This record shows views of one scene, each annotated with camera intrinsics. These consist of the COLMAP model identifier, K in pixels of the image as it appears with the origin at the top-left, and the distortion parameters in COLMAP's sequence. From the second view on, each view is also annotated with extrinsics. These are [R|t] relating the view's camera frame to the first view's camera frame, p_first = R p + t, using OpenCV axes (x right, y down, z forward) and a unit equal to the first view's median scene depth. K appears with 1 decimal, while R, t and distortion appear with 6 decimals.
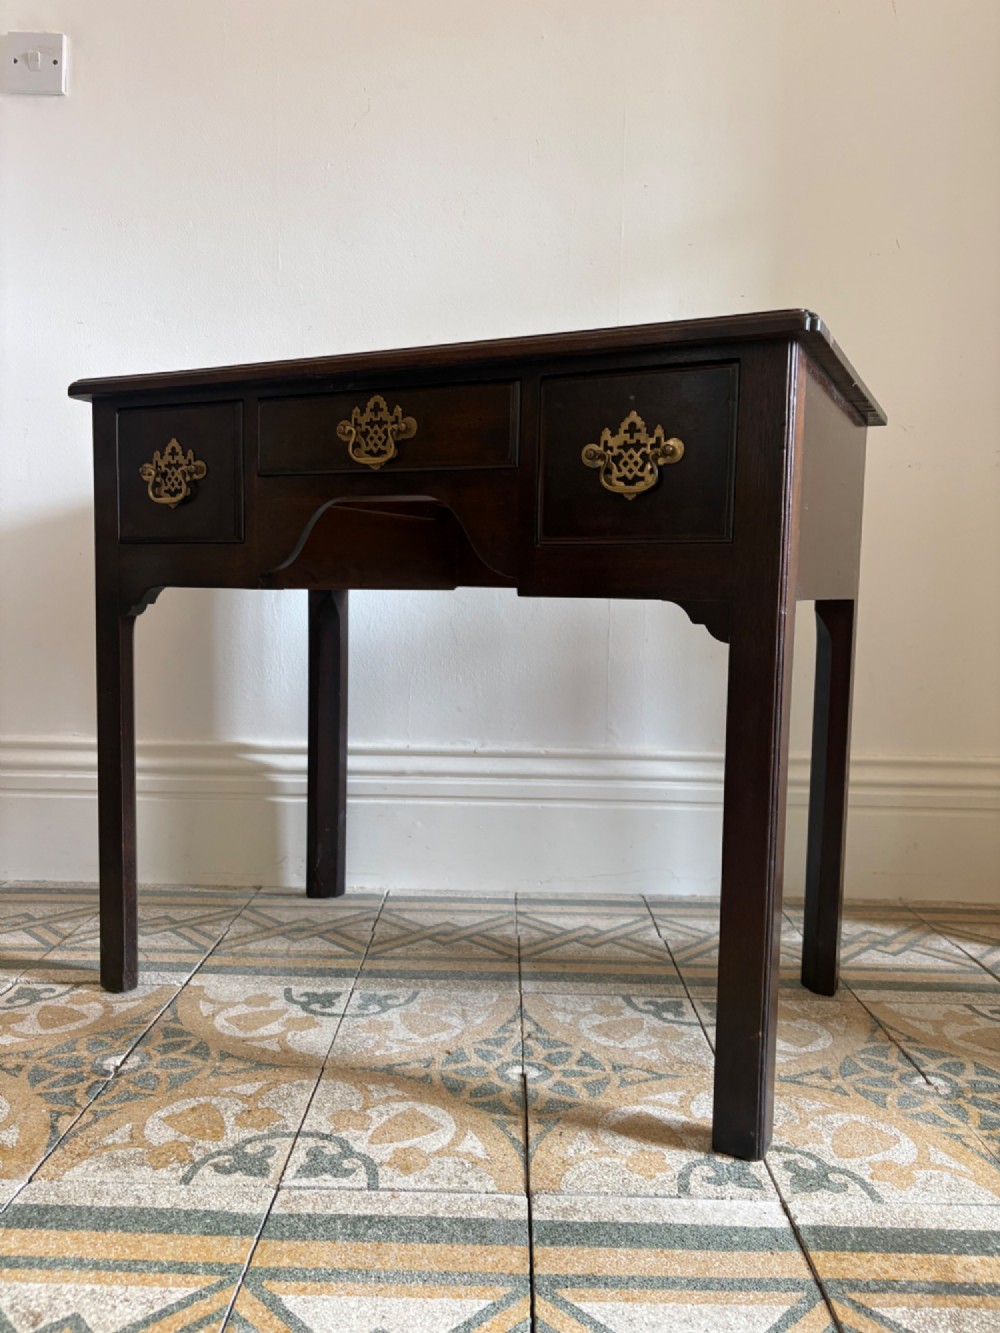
lens RADIAL K [[917.6, 0, 502.2], [0, 917.6, 669.2], [0, 0, 1]] dist [0.004128, -0.010893]
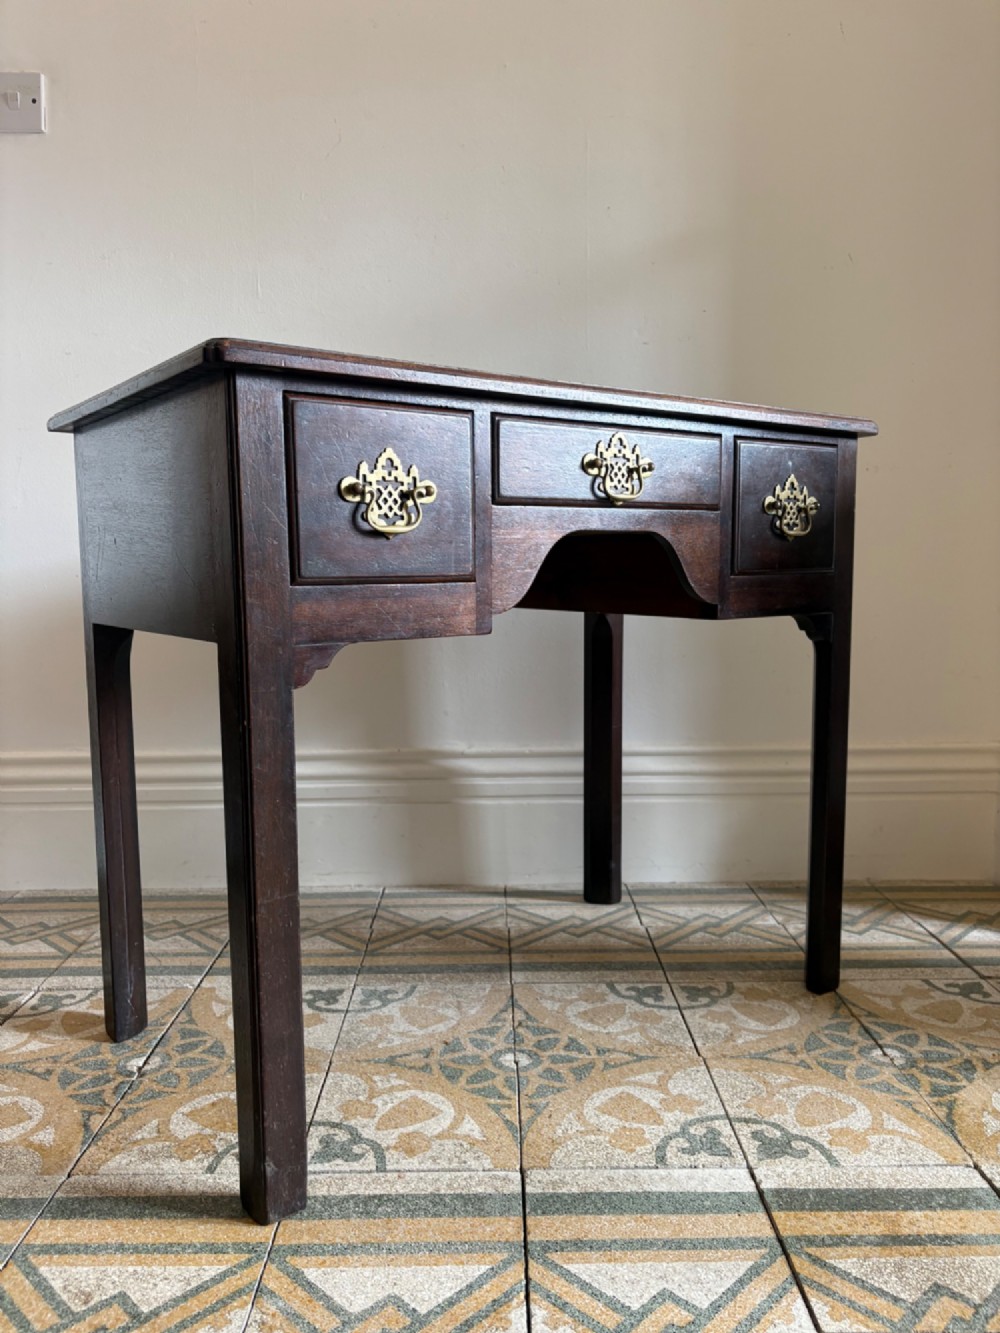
lens RADIAL K [[919.9, 0, 500.6], [0, 919.9, 663.1], [0, 0, 1]] dist [-0.006502, 0.003700]
pose [[0.999433, -0.031356, 0.012257, 0.006273], [0.031114, 0.999327, 0.019451, -0.044756], [-0.012858, -0.019059, 0.999736, -0.069385]]
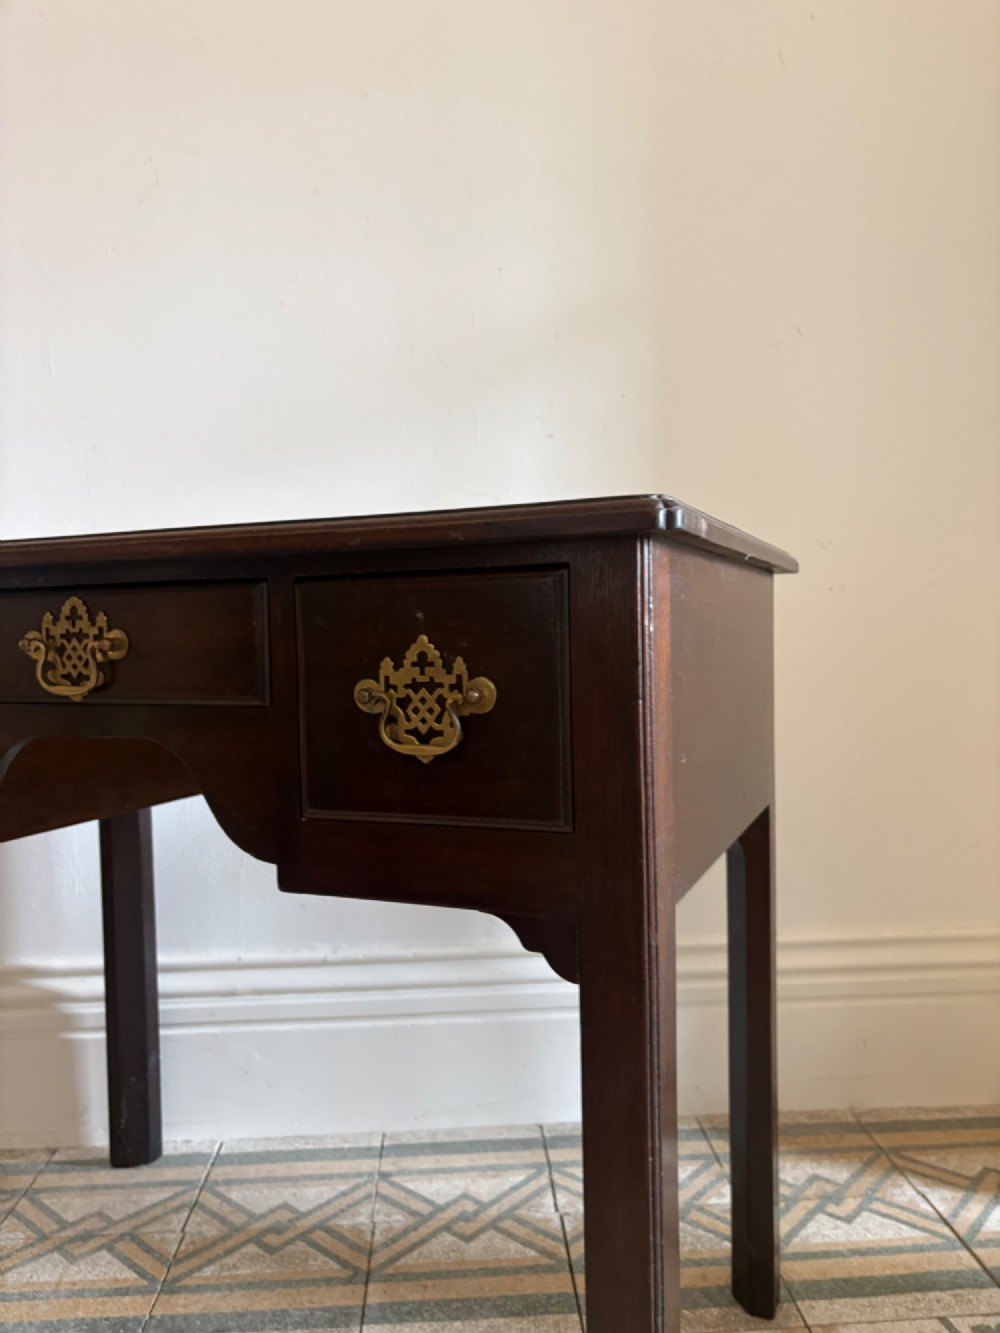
lens RADIAL K [[910.7, 0, 501.7], [0, 910.7, 675.8], [0, 0, 1]] dist [0.068497, -0.086522]
pose [[0.997068, -0.042977, 0.063317, 0.116003], [0.045508, 0.998199, -0.039088, -0.163872], [-0.061524, 0.041855, 0.997228, 0.241040]]
